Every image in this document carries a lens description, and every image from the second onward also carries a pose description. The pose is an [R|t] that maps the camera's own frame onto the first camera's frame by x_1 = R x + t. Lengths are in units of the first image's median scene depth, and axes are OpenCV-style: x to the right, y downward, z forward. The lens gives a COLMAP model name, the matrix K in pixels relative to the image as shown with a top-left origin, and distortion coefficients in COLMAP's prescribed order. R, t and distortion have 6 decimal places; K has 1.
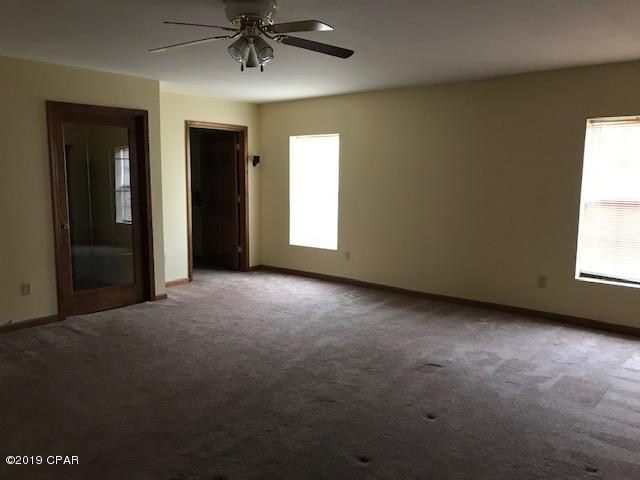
lens RADIAL K [[533.2, 0, 318.3], [0, 533.2, 236.4], [0, 0, 1]] dist [0.002305, -0.000502]
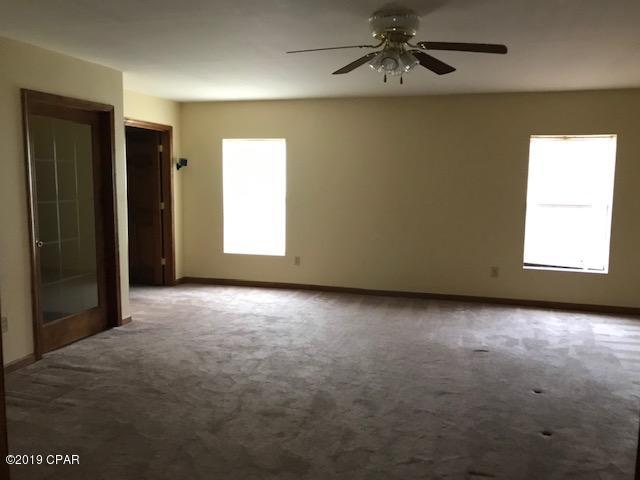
lens RADIAL K [[545.9, 0, 323.7], [0, 545.9, 237.7], [0, 0, 1]] dist [0.019552, -0.037169]
pose [[0.909316, -0.041433, 0.414039, -0.414329], [0.042304, 0.999080, 0.007069, -0.015440], [-0.413951, 0.011087, 0.910232, 0.059549]]
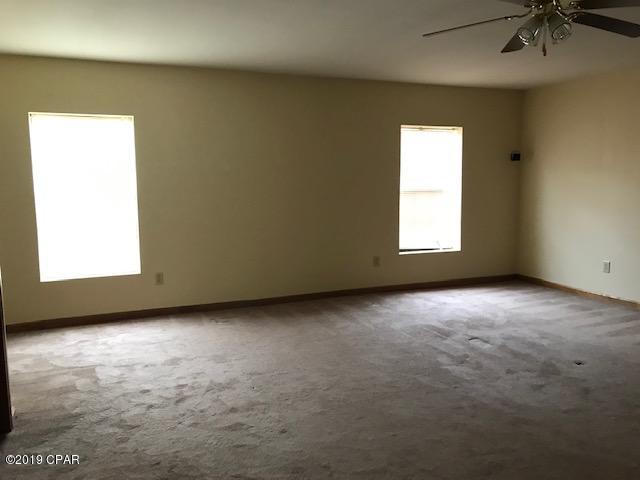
lens RADIAL K [[545.9, 0, 325.8], [0, 545.9, 245.3], [0, 0, 1]] dist [0.019552, -0.037169]
pose [[0.435332, -0.128712, 0.891022, -0.688817], [0.110703, 0.989869, 0.088904, -0.069399], [-0.893438, 0.059936, 0.445170, 0.559062]]
